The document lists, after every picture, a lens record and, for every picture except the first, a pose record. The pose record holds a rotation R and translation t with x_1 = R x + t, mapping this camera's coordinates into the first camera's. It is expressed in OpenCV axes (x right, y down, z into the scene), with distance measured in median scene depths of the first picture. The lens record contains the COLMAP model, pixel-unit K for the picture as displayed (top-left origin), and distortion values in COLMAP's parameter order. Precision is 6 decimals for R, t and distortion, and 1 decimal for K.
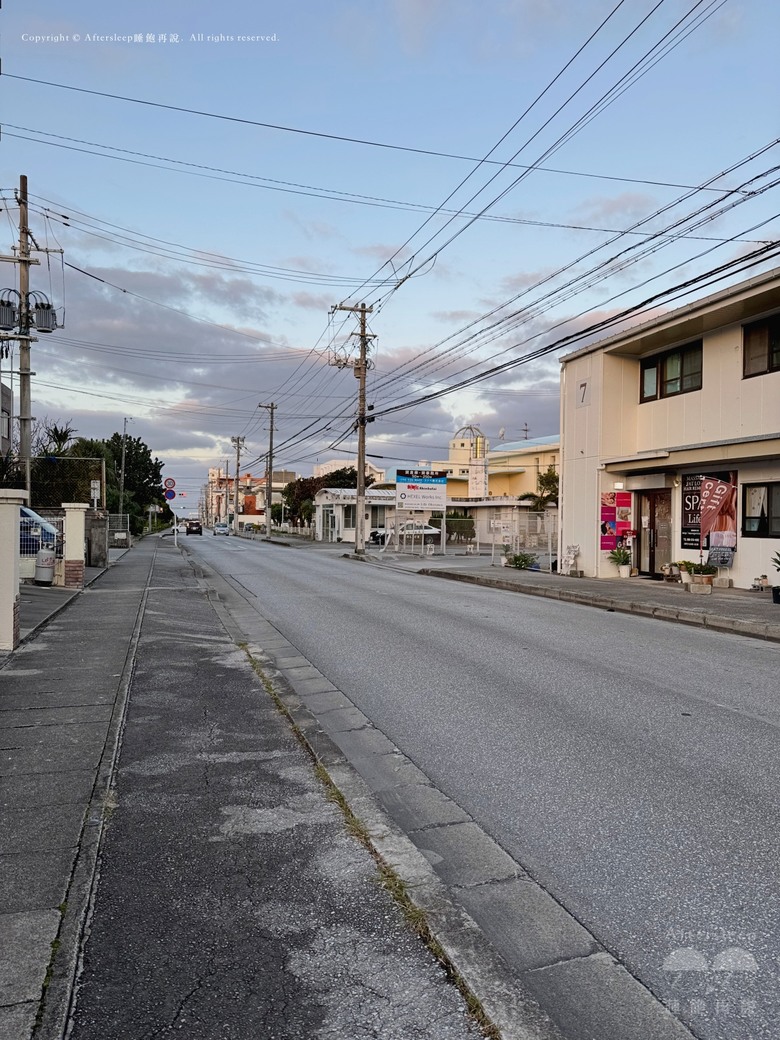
lens RADIAL K [[733.5, 0, 389.8], [0, 733.5, 520.4], [0, 0, 1]] dist [0.000672, -0.010227]
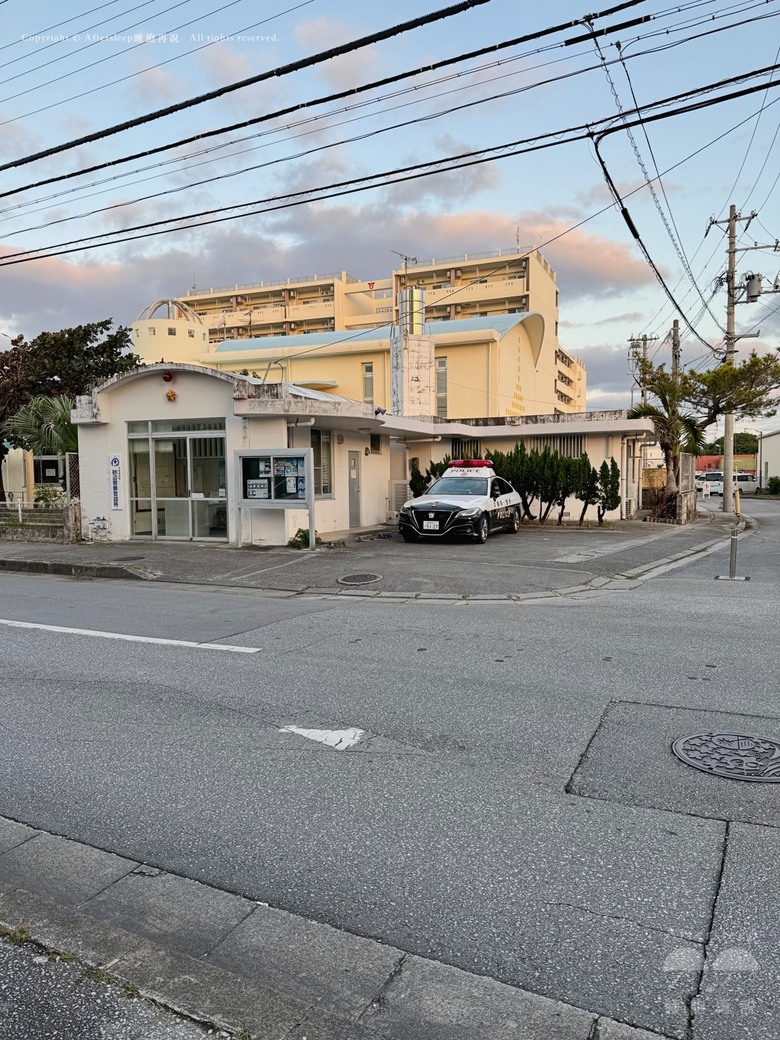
lens RADIAL K [[733.5, 0, 390.4], [0, 733.5, 522.5], [0, 0, 1]] dist [0.000672, -0.010227]
pose [[0.722246, -0.058628, 0.689147, -0.223956], [0.012814, 0.997364, 0.071420, 0.000494], [-0.691517, -0.042752, 0.721093, 0.674657]]
